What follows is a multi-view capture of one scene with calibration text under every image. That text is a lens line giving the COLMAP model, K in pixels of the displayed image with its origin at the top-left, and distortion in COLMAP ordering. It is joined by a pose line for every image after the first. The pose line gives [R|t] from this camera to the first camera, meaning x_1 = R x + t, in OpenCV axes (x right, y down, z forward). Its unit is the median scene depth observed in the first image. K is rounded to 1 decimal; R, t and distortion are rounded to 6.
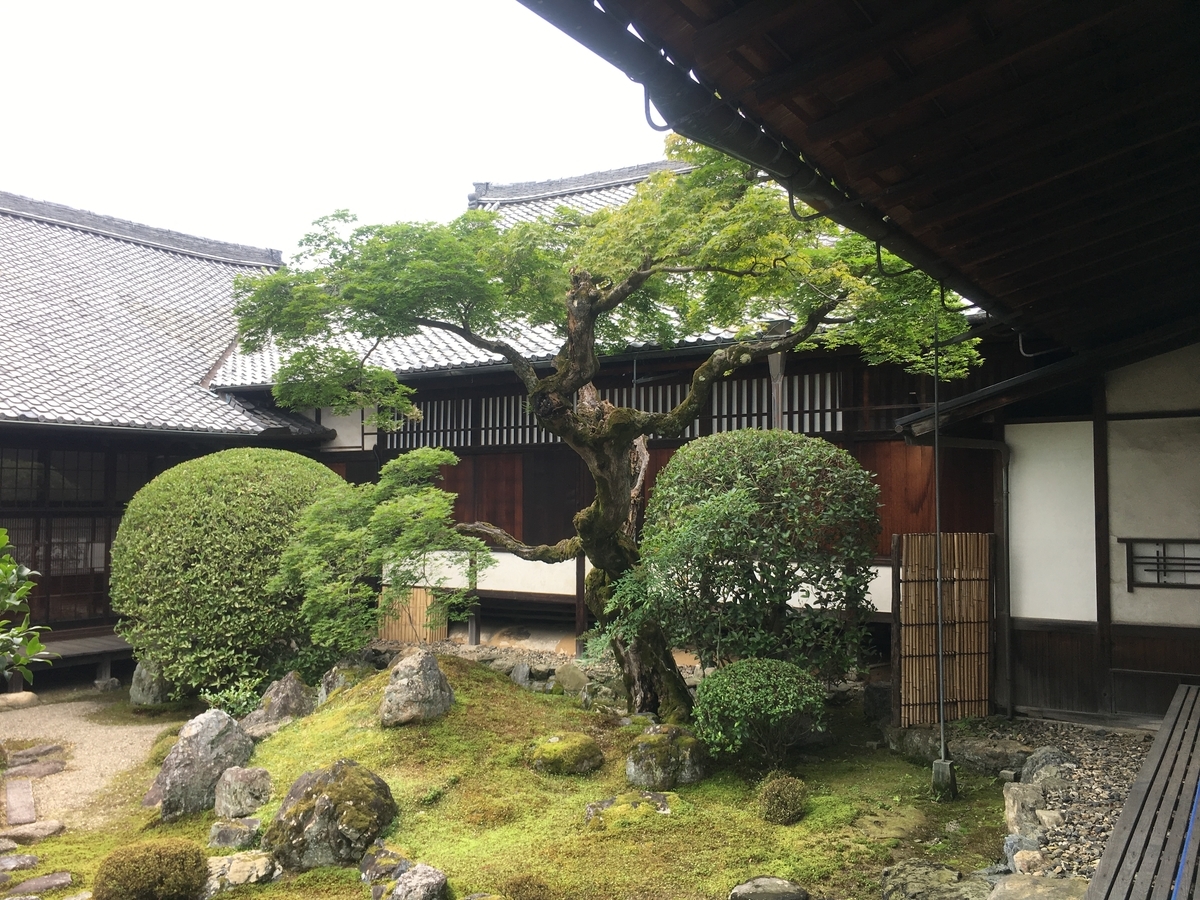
lens RADIAL K [[1021.9, 0, 600.0], [0, 1021.9, 450.0], [0, 0, 1]] dist [0.081716, -0.110032]
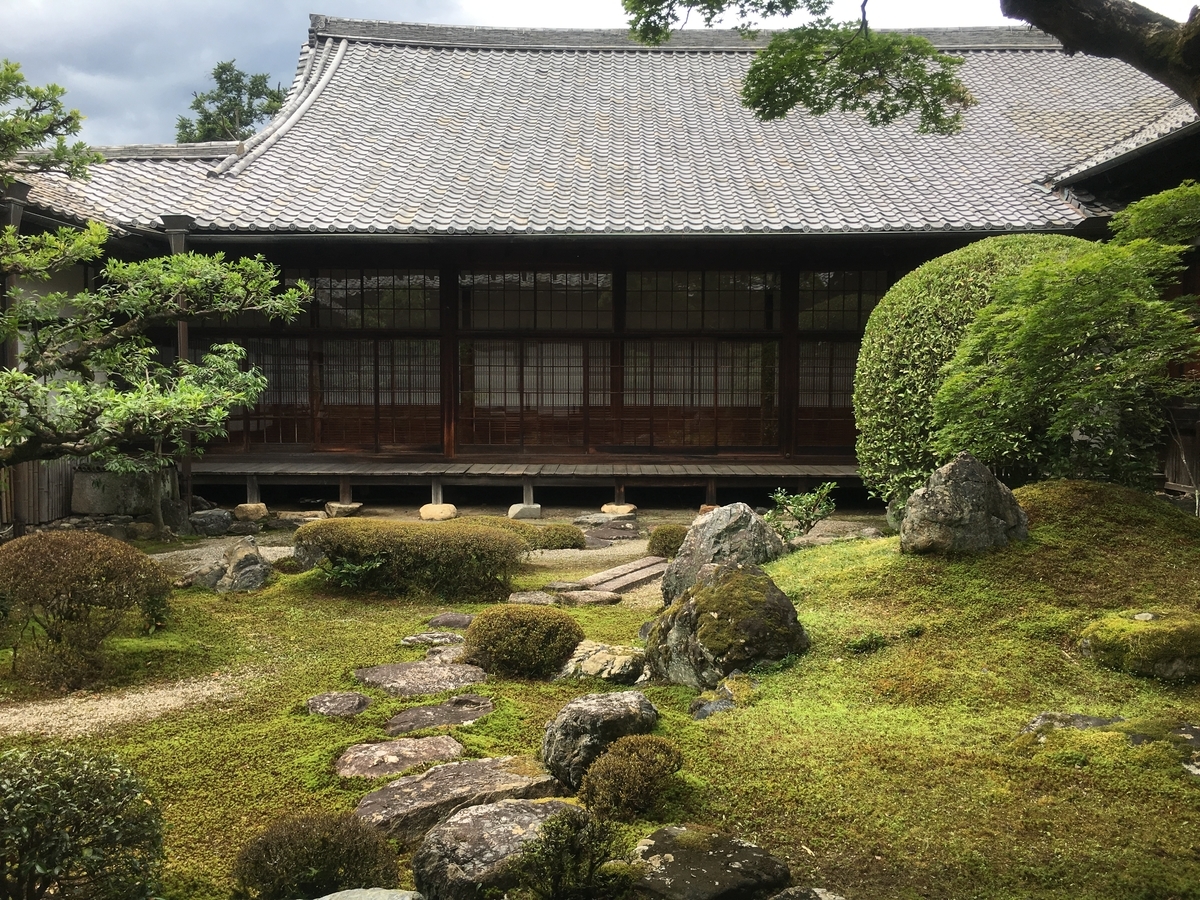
lens RADIAL K [[1021.9, 0, 600.0], [0, 1021.9, 450.0], [0, 0, 1]] dist [0.081716, -0.110032]
pose [[0.534475, 0.047852, -0.843829, 0.273002], [0.042921, 0.995571, 0.083643, 0.128747], [0.844094, -0.080923, 0.530054, 0.447416]]
